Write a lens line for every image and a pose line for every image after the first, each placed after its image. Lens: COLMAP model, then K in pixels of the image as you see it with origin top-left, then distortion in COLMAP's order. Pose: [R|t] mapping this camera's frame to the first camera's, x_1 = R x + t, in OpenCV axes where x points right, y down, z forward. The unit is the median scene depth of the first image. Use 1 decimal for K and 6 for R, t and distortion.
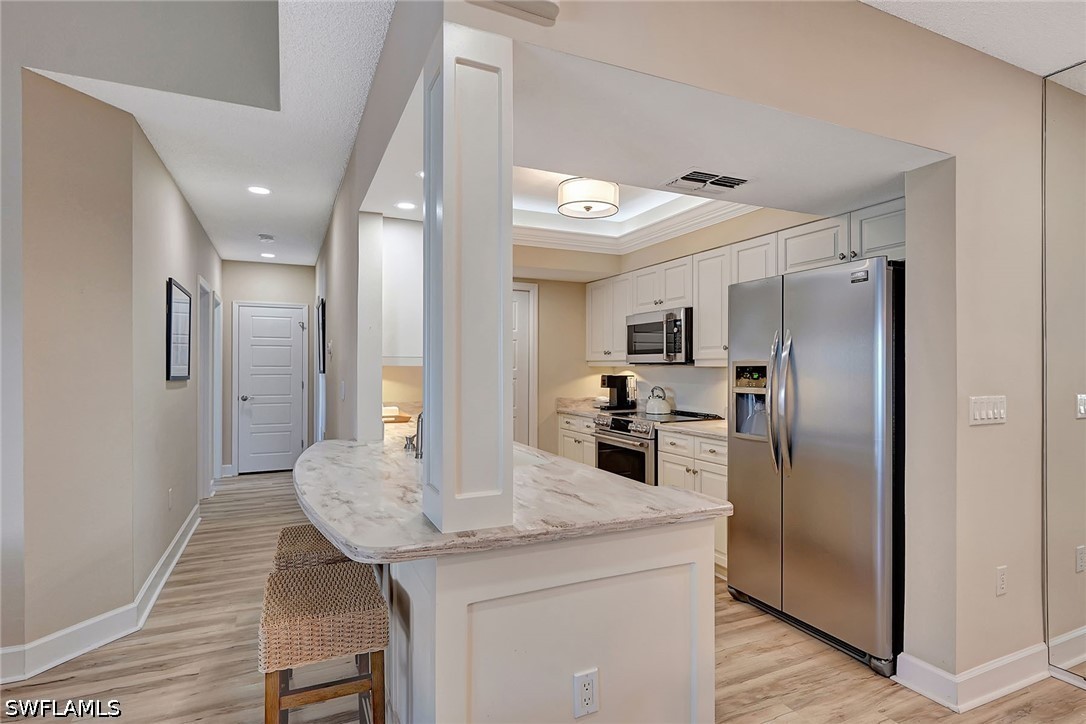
lens RADIAL K [[563.8, 0, 541.6], [0, 563.8, 362.7], [0, 0, 1]] dist [0.000682, 0.000188]
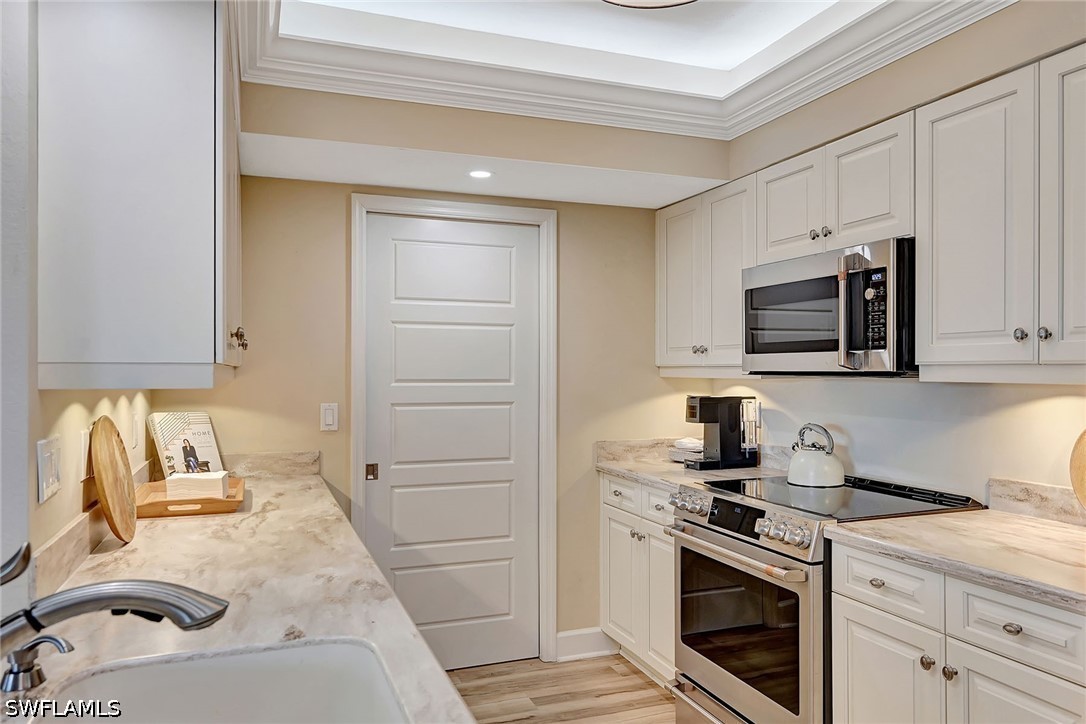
lens RADIAL K [[748.8, 0, 542.3], [0, 748.8, 371.1], [0, 0, 1]] dist [0.004943, -0.001939]
pose [[0.996876, -0.001103, -0.078978, 0.036552], [0.001812, 0.999959, 0.008915, -0.005954], [0.078965, -0.009031, 0.996837, 0.389244]]
